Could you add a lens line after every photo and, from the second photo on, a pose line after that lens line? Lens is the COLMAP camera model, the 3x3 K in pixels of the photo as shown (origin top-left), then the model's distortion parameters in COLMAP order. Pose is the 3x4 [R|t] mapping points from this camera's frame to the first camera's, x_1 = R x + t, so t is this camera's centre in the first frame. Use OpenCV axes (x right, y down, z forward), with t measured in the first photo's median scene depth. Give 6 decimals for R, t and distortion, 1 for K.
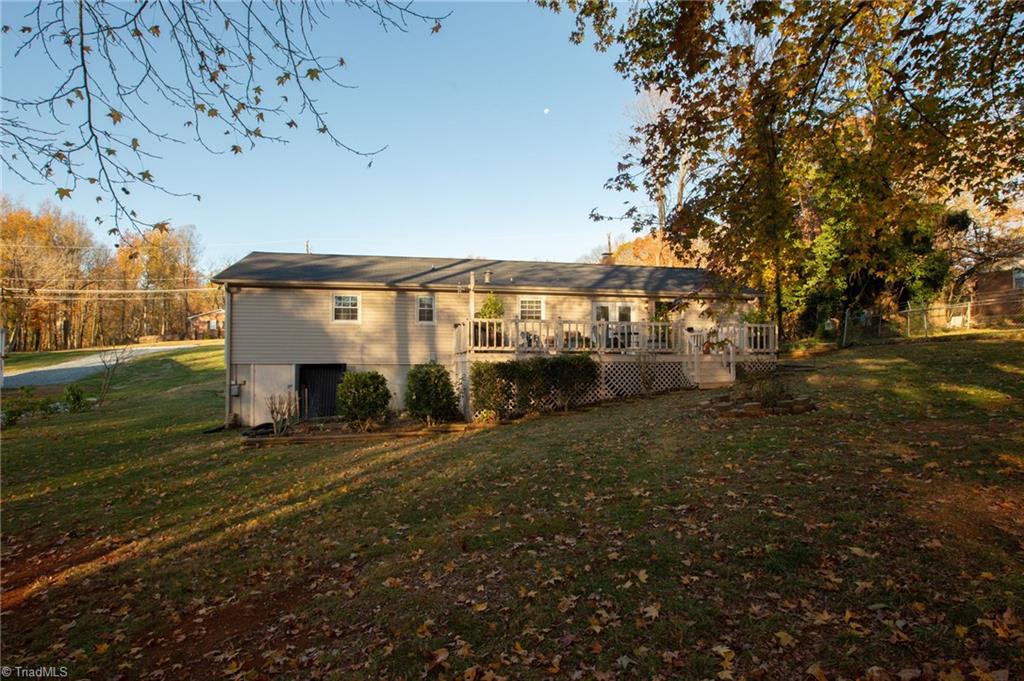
lens RADIAL K [[486.2, 0, 508.5], [0, 486.2, 343.0], [0, 0, 1]] dist [-0.051096, -0.000121]
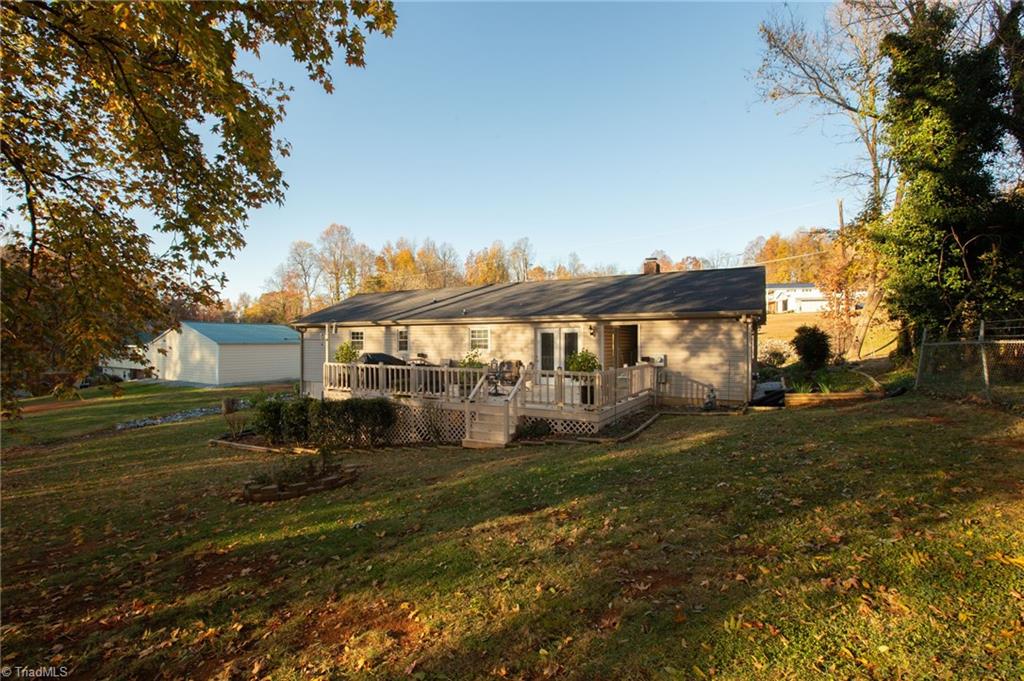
lens RADIAL K [[486.2, 0, 508.5], [0, 486.2, 343.0], [0, 0, 1]] dist [-0.051096, -0.000121]
pose [[0.761661, 0.000409, -0.647975, 0.755078], [0.023906, 0.999301, 0.028732, -0.088301], [0.647534, -0.037375, 0.761119, 0.262918]]
